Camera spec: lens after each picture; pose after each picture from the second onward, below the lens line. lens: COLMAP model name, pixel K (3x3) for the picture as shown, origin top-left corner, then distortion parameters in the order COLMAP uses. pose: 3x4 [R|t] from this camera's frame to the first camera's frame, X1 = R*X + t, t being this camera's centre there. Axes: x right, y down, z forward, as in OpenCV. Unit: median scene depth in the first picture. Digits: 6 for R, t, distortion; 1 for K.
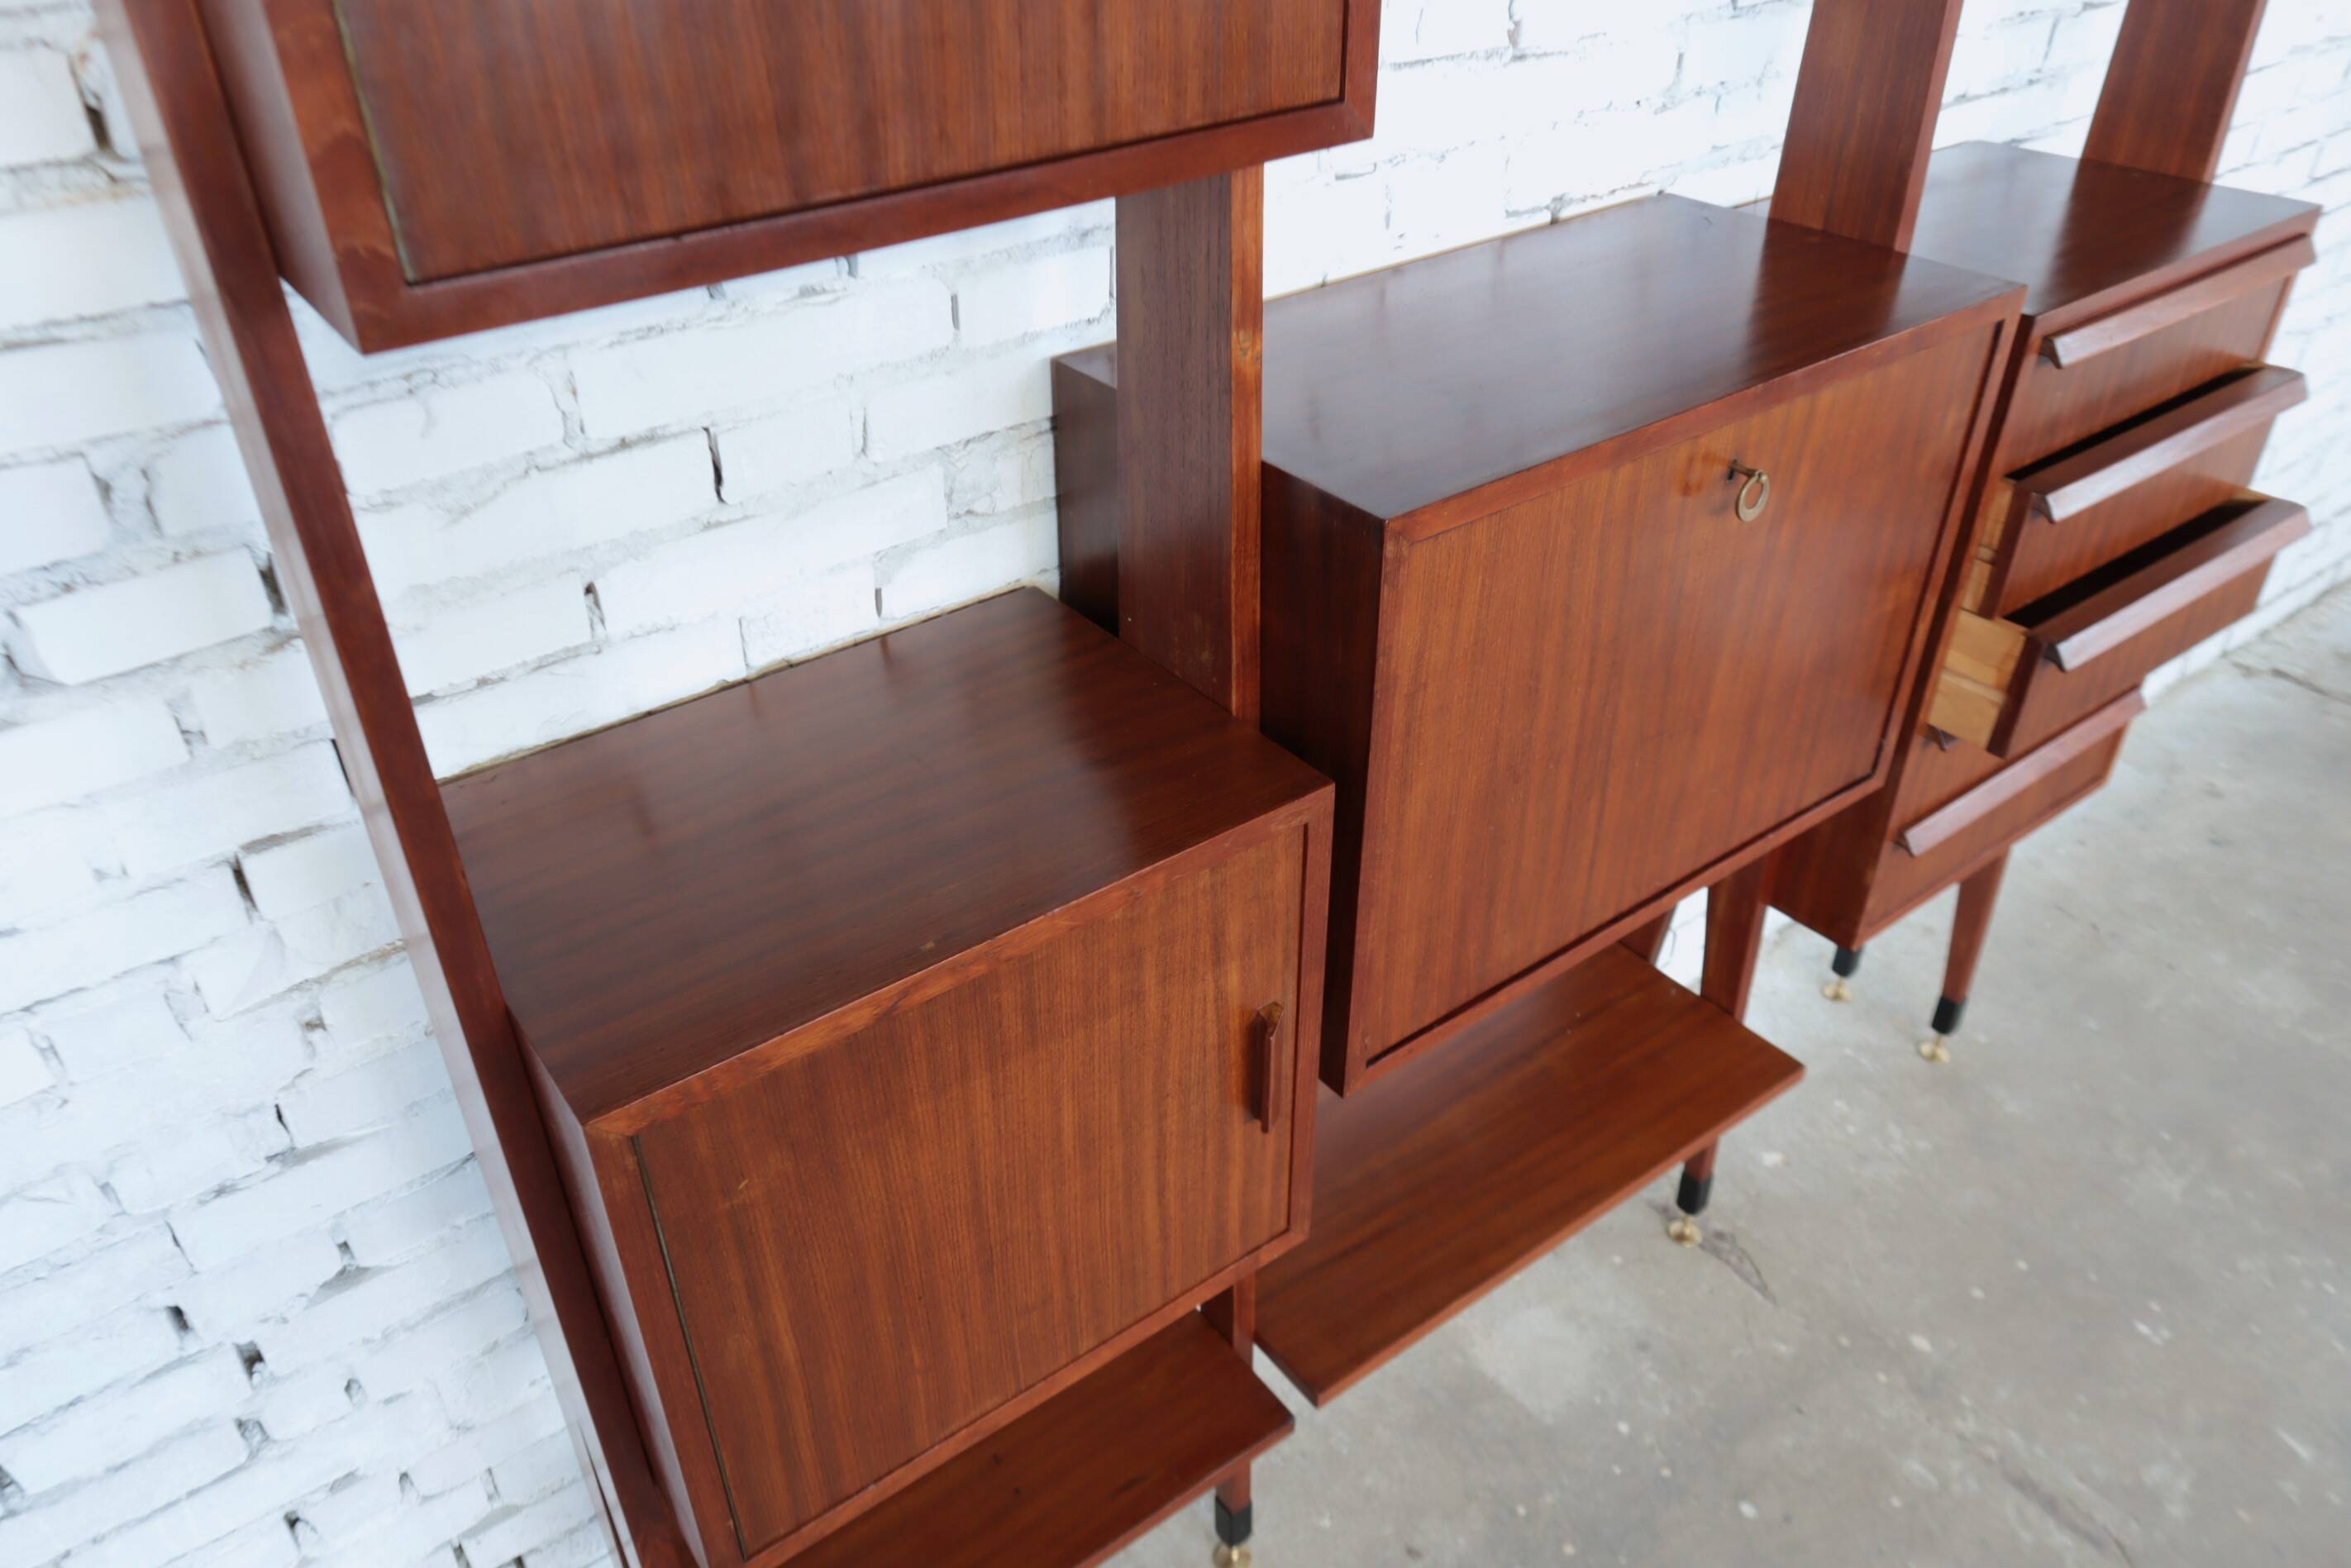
lens RADIAL K [[1693.5, 0, 1126.7], [0, 1693.5, 794.6], [0, 0, 1]] dist [0.002117, 0.003185]
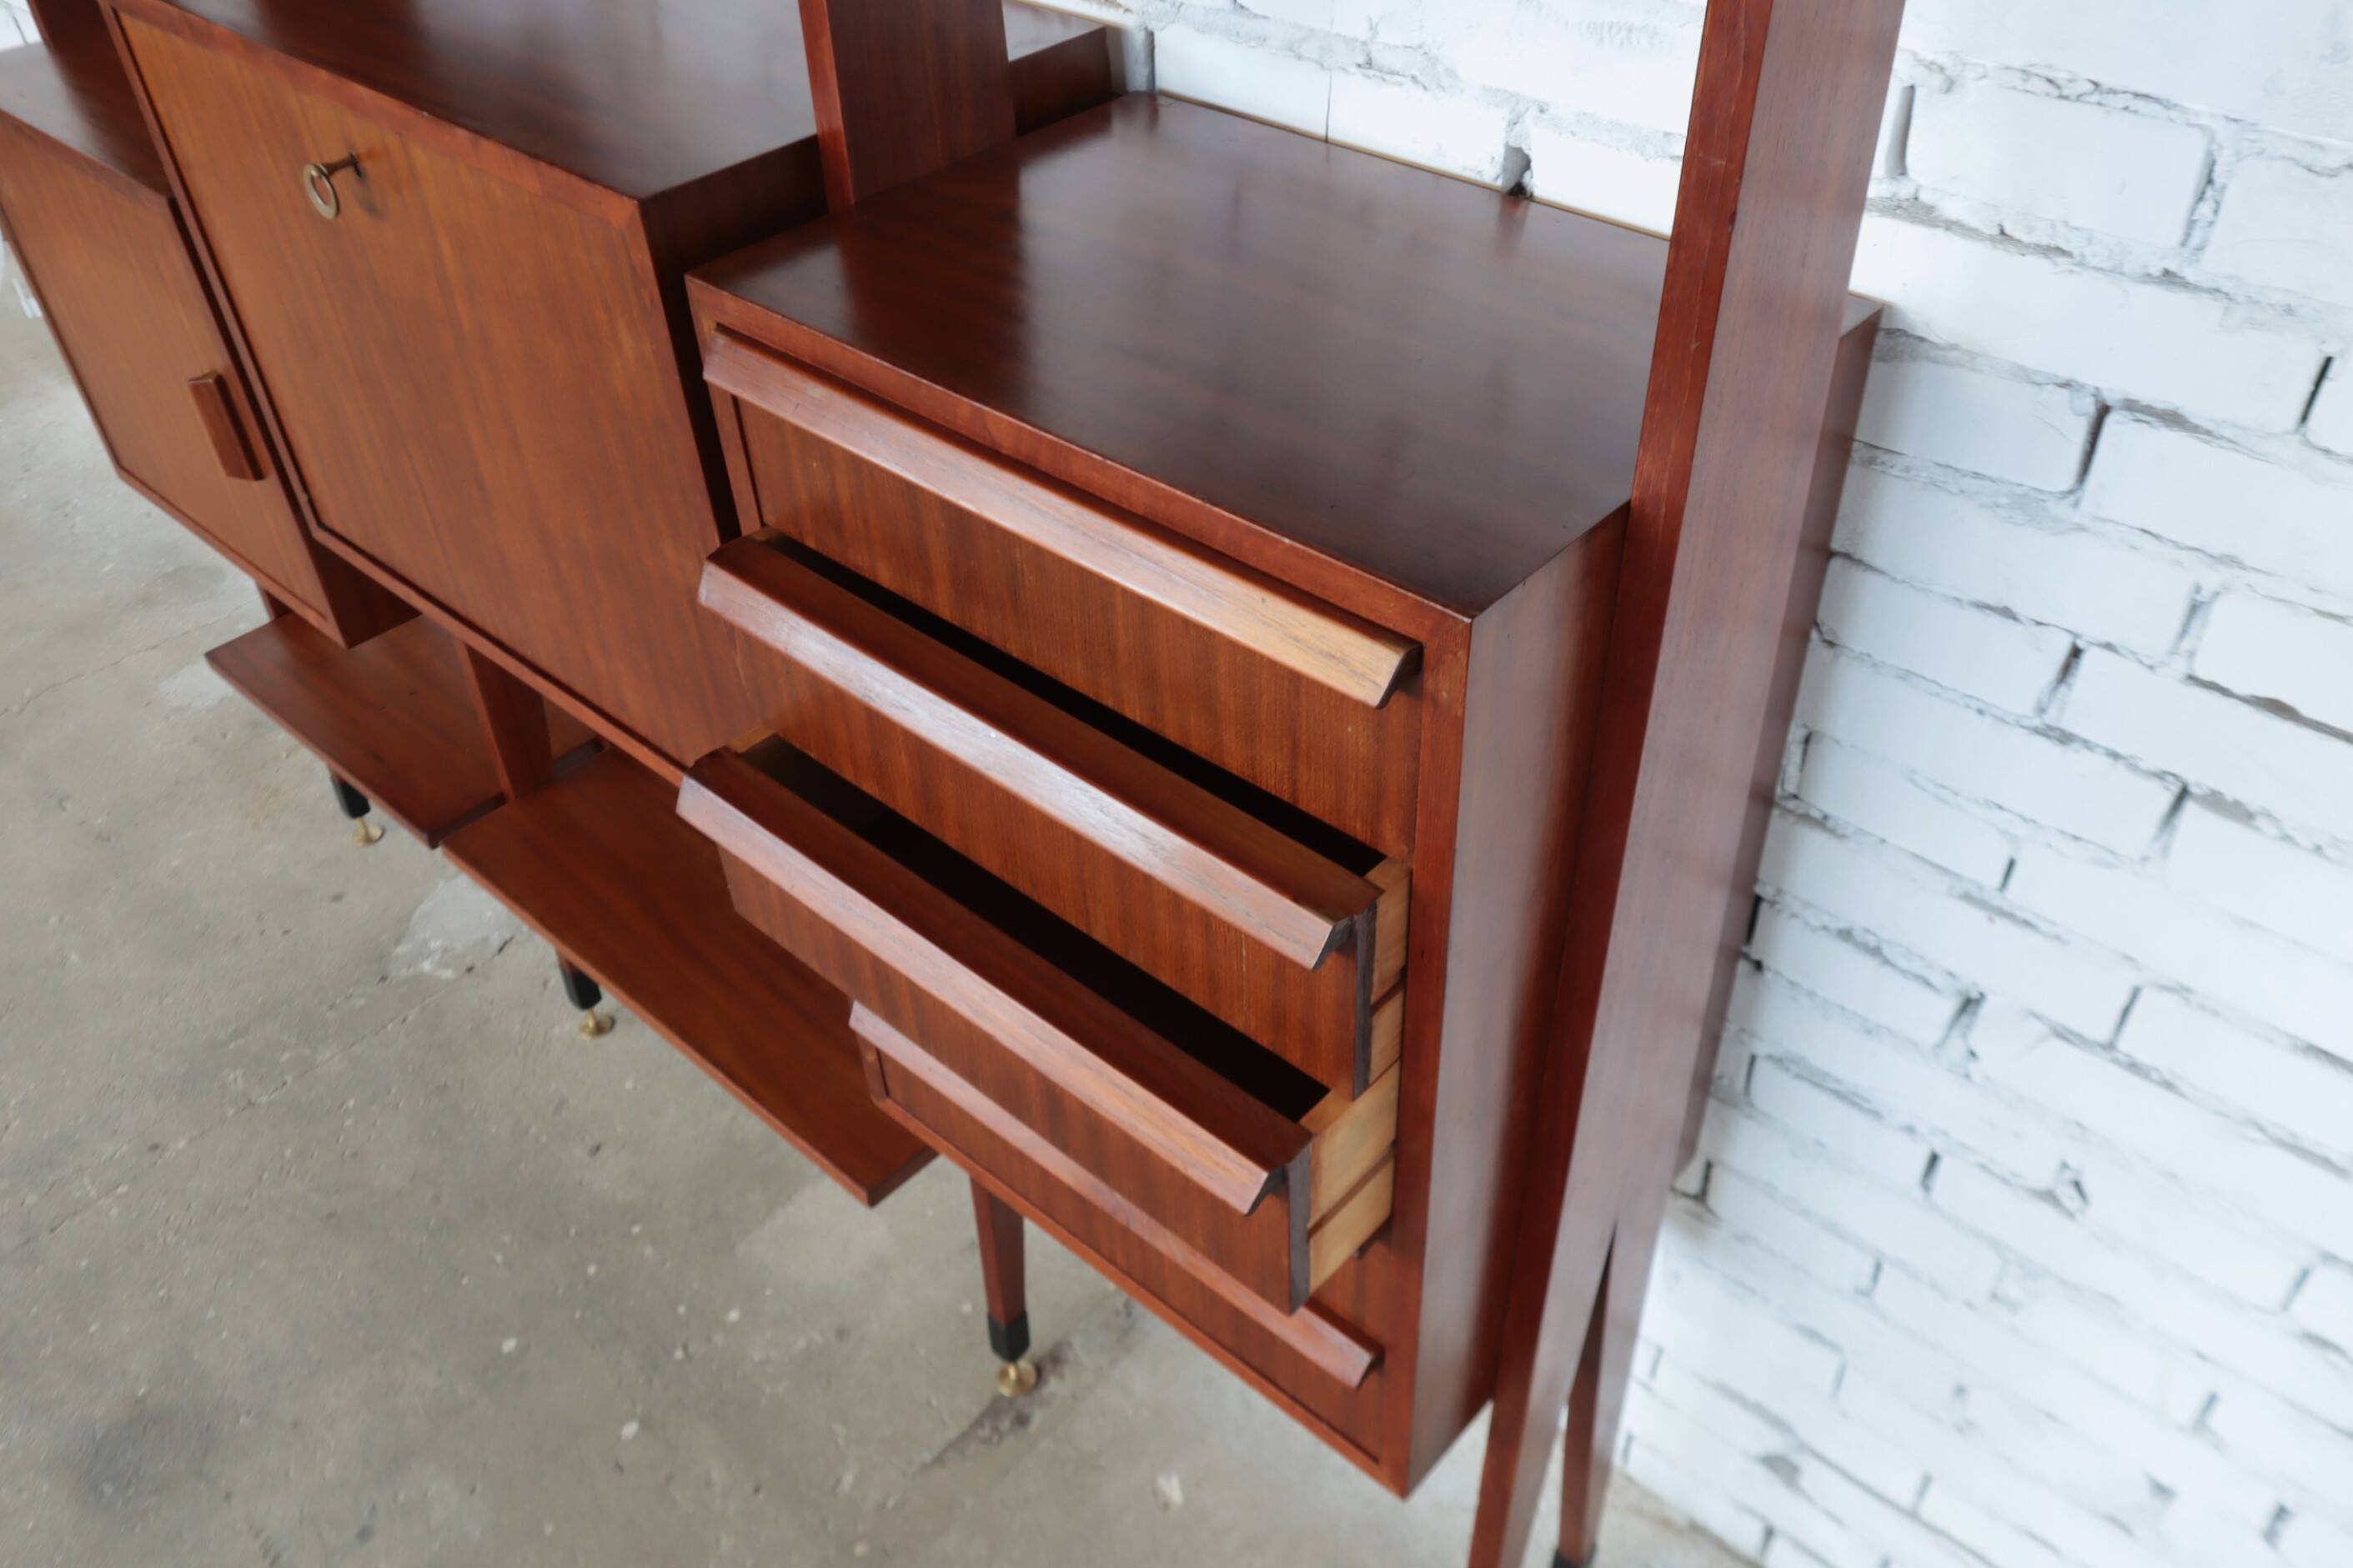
lens RADIAL K [[1819.1, 0, 1219.4], [0, 1819.1, 774.7], [0, 0, 1]] dist [-0.009213, -0.008607]
pose [[0.219993, 0.632369, -0.742774, 1.188176], [-0.534100, 0.715242, 0.450740, -0.551990], [0.816297, 0.297556, 0.495096, 0.856201]]
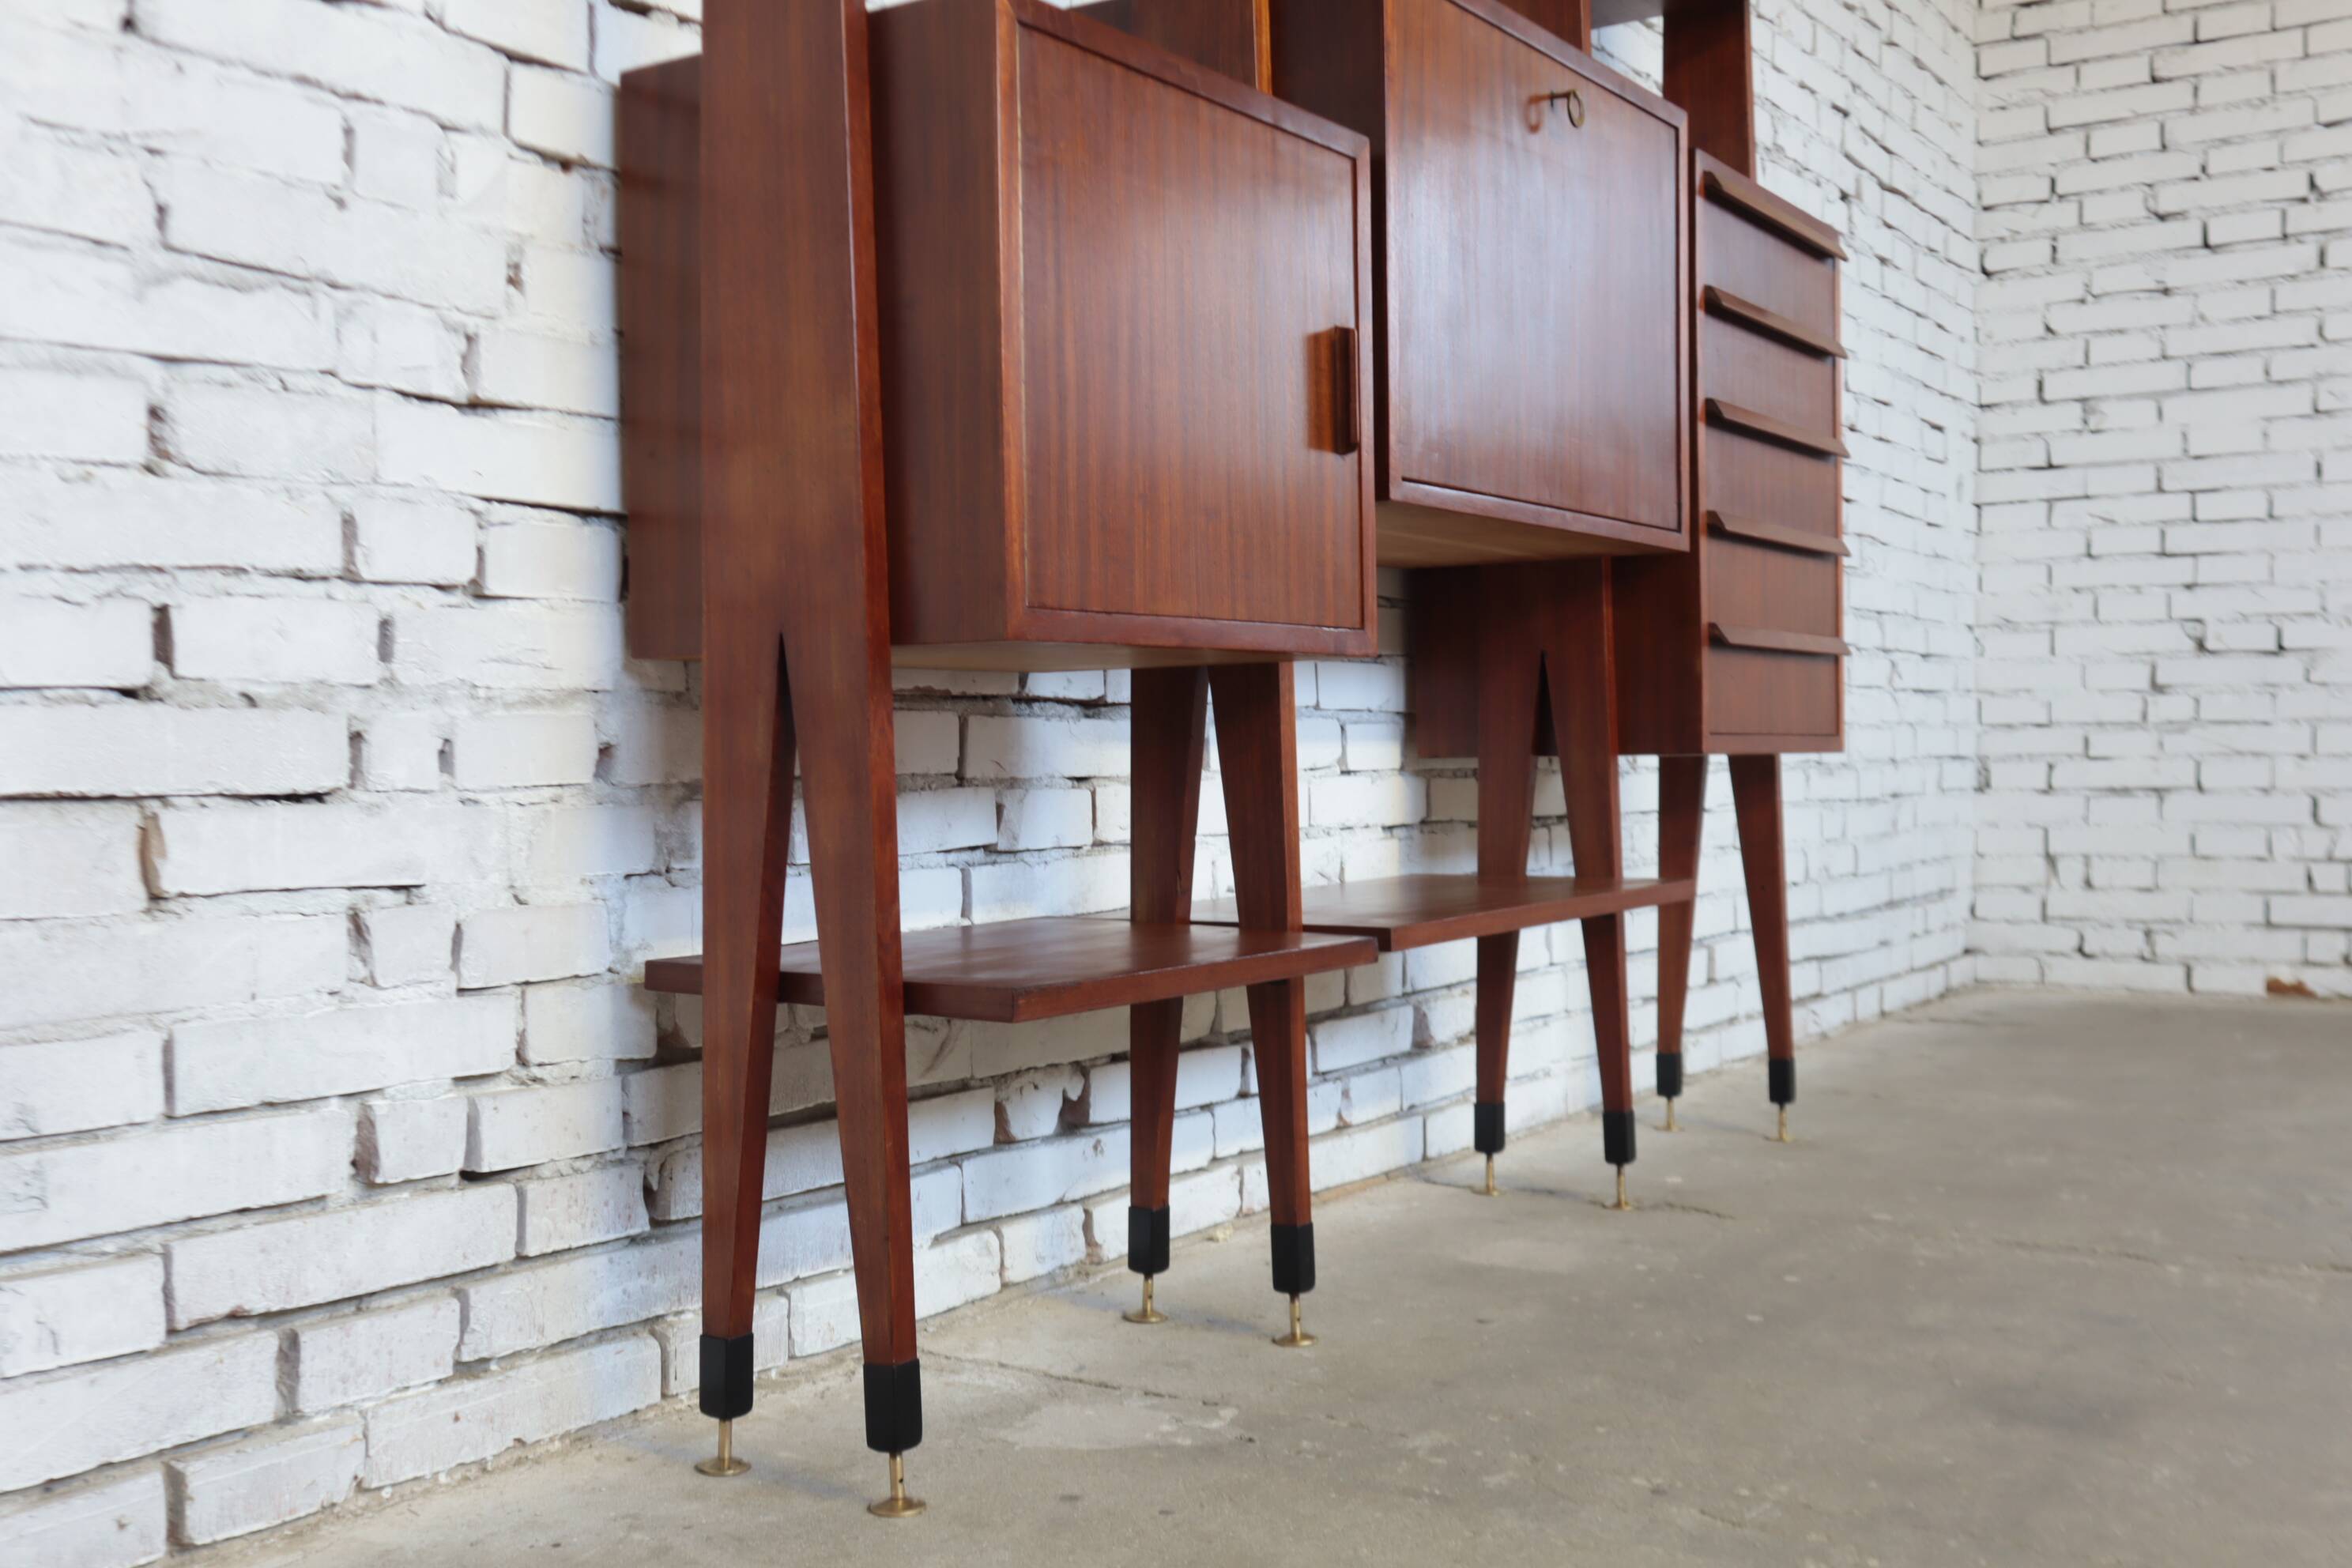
lens RADIAL K [[2353.7, 0, 1162.1], [0, 2353.7, 803.9], [0, 0, 1]] dist [-0.001455, 0.006415]
pose [[0.940102, -0.002139, 0.340886, -0.495970], [0.190319, 0.832921, -0.519637, 1.026996], [-0.282820, 0.553388, 0.783437, -0.058499]]
